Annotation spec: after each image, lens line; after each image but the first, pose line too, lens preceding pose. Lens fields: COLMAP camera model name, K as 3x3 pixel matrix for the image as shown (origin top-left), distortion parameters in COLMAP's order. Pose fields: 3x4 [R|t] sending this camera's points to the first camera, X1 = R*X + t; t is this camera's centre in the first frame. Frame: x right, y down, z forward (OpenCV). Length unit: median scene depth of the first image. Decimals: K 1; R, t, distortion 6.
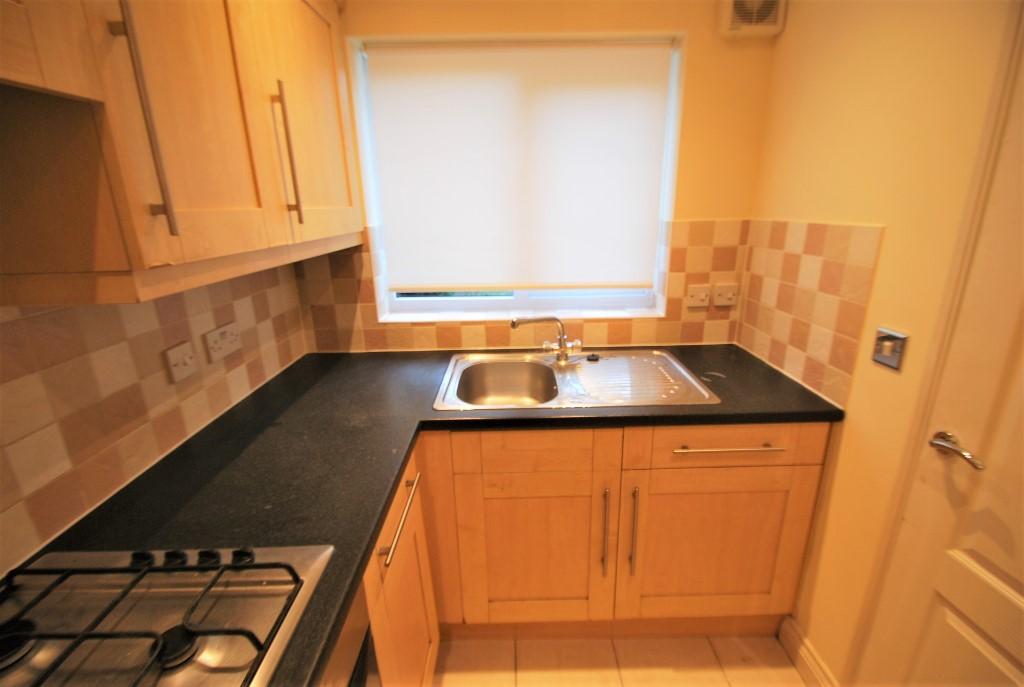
lens RADIAL K [[455.3, 0, 513.3], [0, 455.3, 339.6], [0, 0, 1]] dist [0.000239, -0.000324]
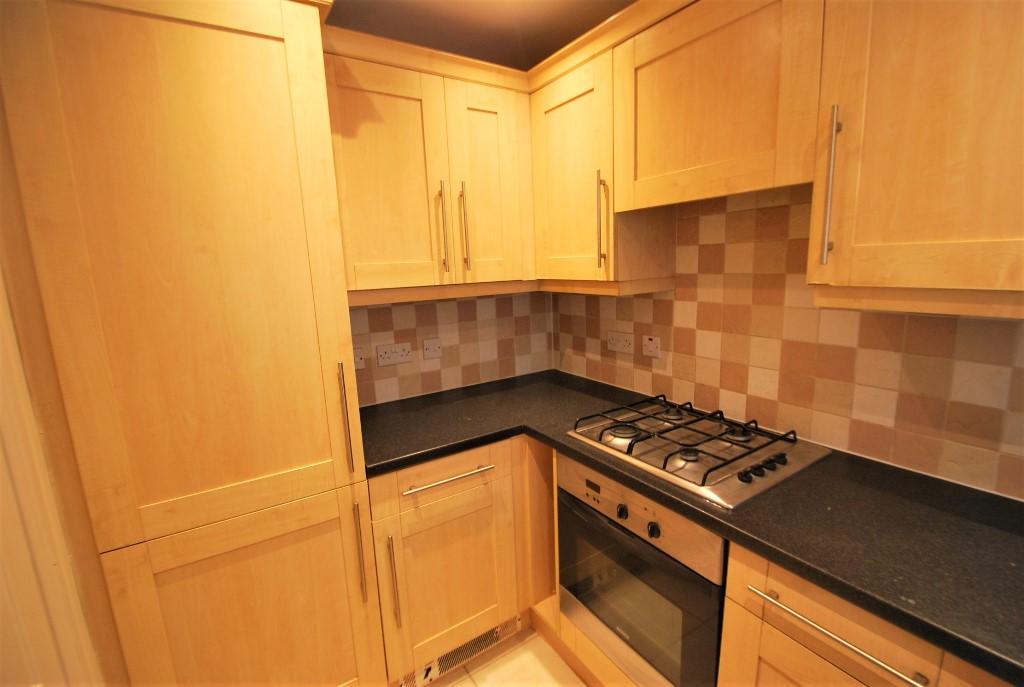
lens RADIAL K [[455.3, 0, 514.2], [0, 455.3, 341.7], [0, 0, 1]] dist [0.000239, -0.000324]
pose [[-0.842050, 0.151689, -0.517631, 0.643460], [-0.097802, 0.900801, 0.423074, -0.412626], [0.530458, 0.406875, -0.743685, 1.313290]]
